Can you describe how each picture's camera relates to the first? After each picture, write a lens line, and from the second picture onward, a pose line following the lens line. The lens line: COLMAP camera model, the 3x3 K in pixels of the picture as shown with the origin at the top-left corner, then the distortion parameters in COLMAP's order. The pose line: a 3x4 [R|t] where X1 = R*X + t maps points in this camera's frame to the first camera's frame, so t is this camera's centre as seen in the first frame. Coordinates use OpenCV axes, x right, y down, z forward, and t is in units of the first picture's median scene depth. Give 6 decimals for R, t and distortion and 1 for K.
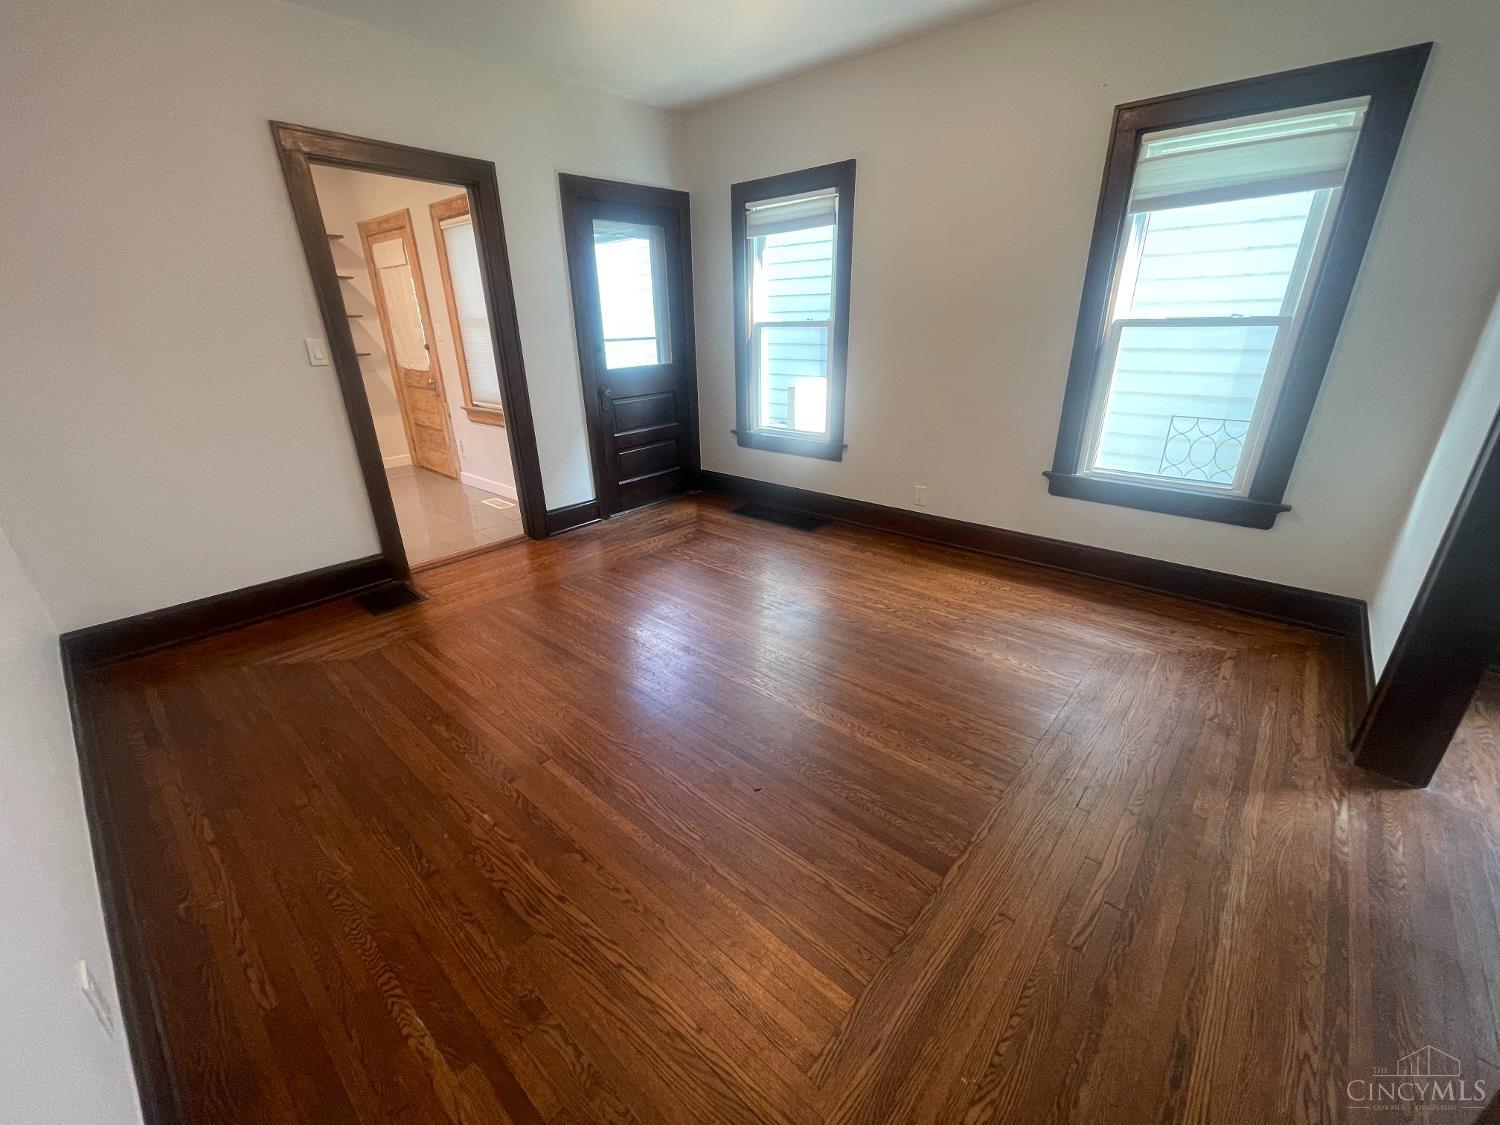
lens RADIAL K [[609.1, 0, 753.6], [0, 609.1, 564.9], [0, 0, 1]] dist [-0.002039, -0.000075]
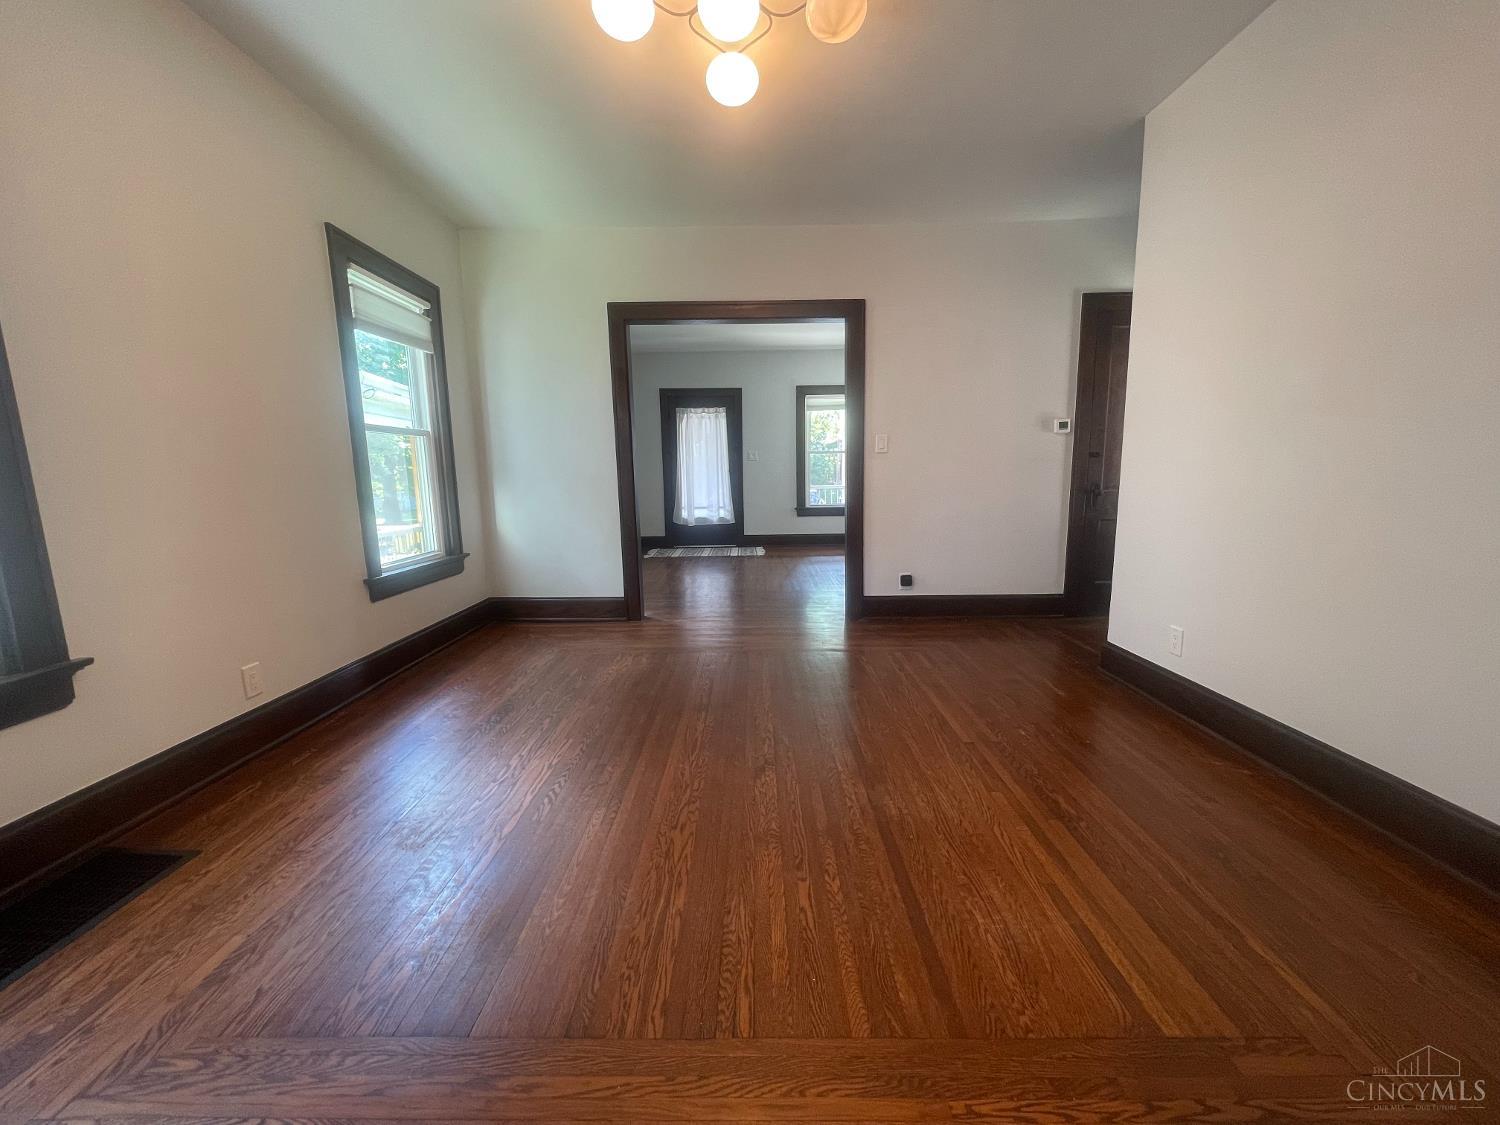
lens RADIAL K [[609.1, 0, 750.7], [0, 609.1, 572.7], [0, 0, 1]] dist [-0.002039, -0.000075]
pose [[-0.660026, -0.090426, 0.745781, -0.616734], [0.309335, 0.871951, 0.379490, -0.358024], [-0.684600, 0.481169, -0.547538, 1.206543]]
